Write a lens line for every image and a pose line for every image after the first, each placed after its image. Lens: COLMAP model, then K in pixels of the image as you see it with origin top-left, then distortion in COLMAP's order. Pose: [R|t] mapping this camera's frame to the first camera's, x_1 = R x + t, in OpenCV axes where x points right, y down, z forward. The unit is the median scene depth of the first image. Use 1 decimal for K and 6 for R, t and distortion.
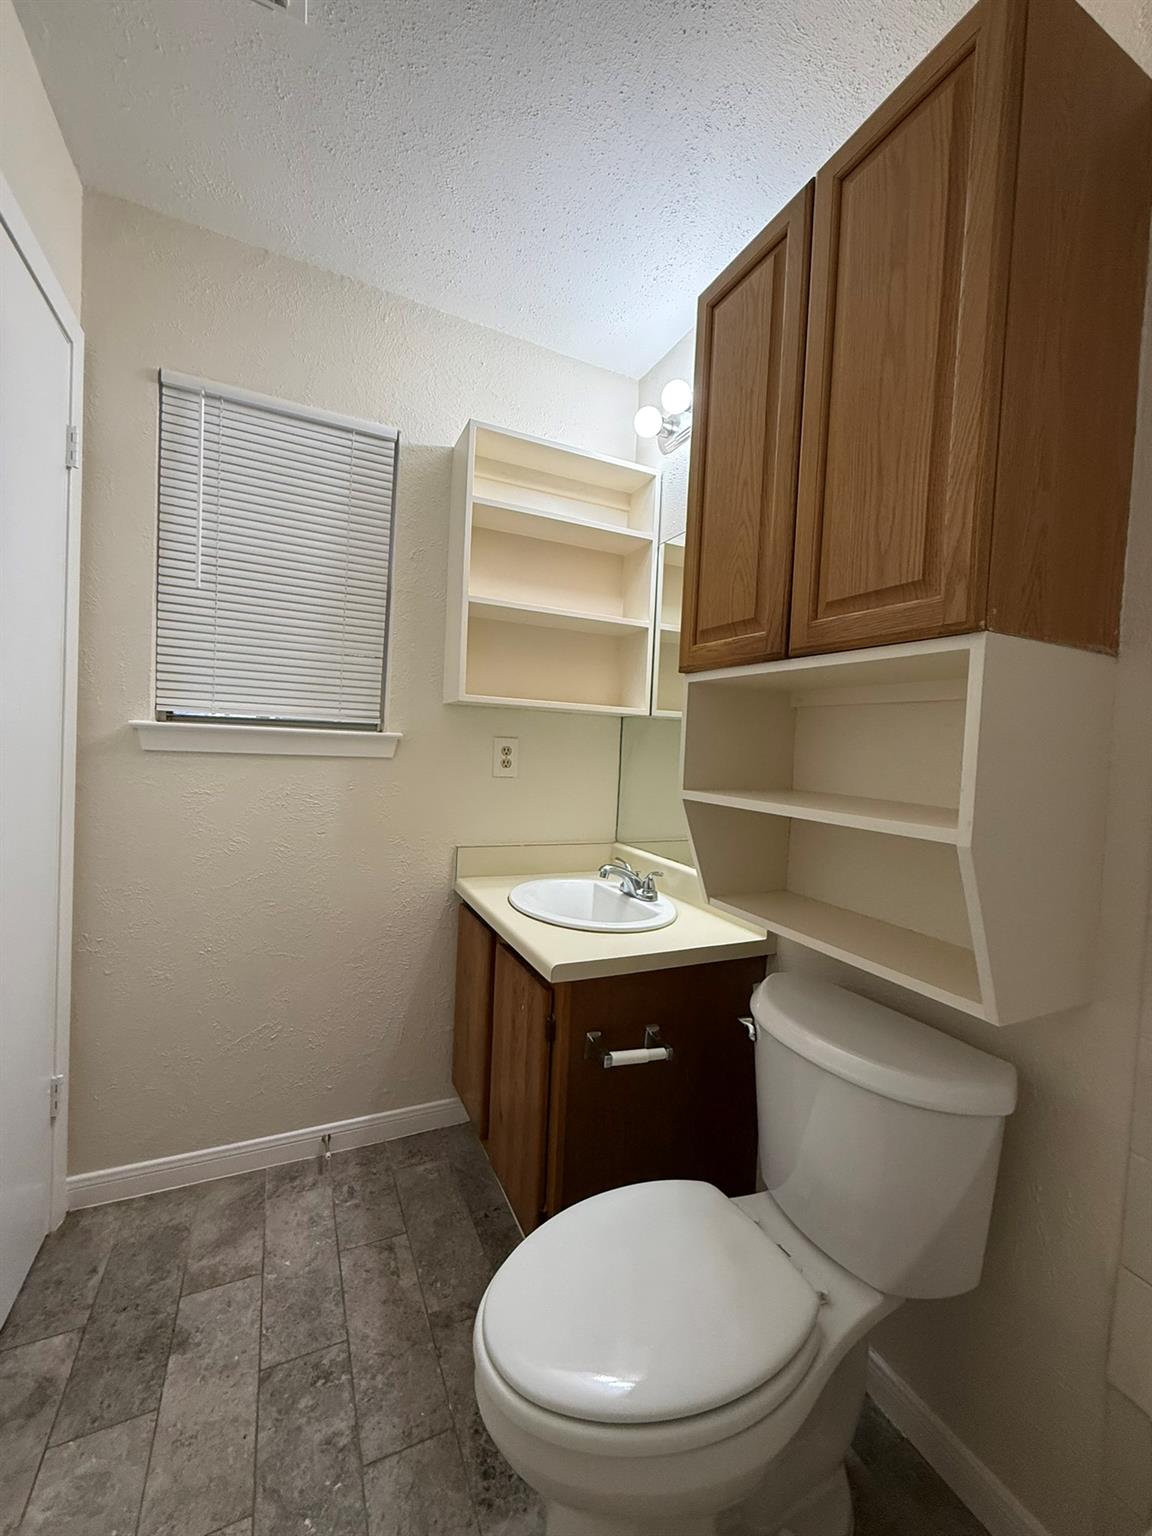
lens RADIAL K [[611.0, 0, 571.7], [0, 611.0, 762.1], [0, 0, 1]] dist [0.000105, 0.000288]
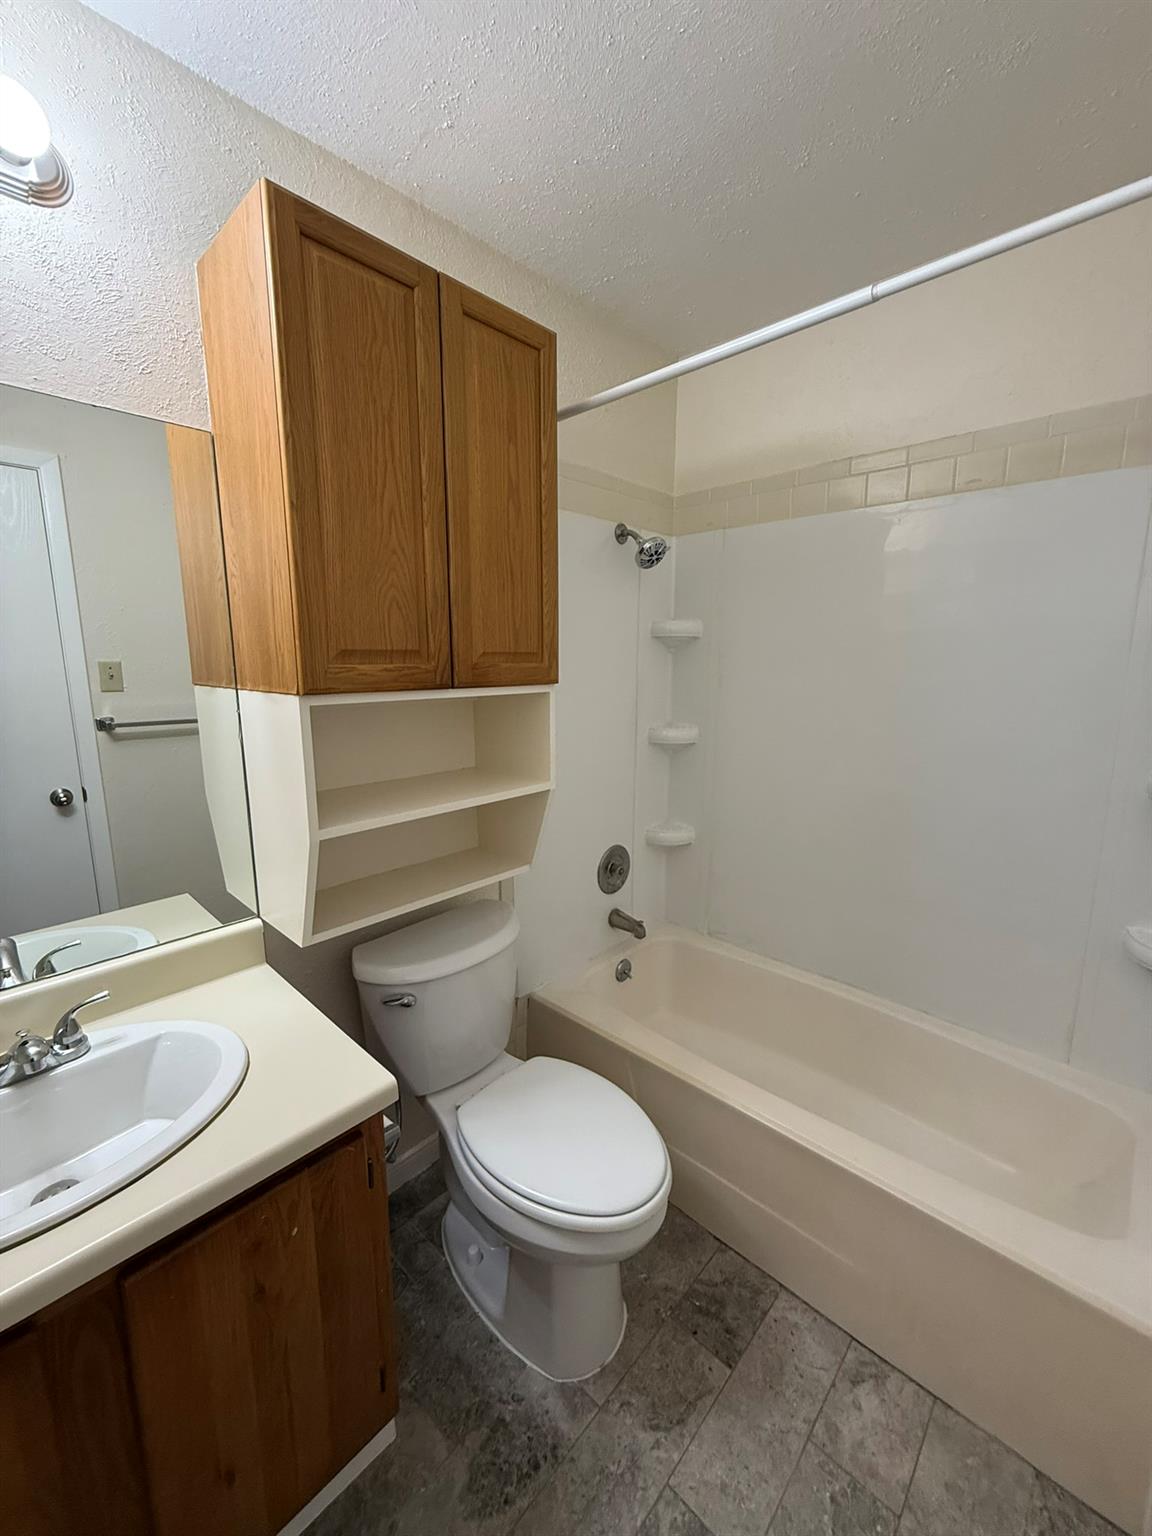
lens RADIAL K [[611.0, 0, 574.1], [0, 611.0, 761.6], [0, 0, 1]] dist [0.000105, 0.000288]
pose [[-0.371943, -0.205416, 0.905242, -0.835915], [0.013970, 0.973858, 0.226726, -0.279920], [-0.928150, 0.096976, -0.359350, 1.130414]]
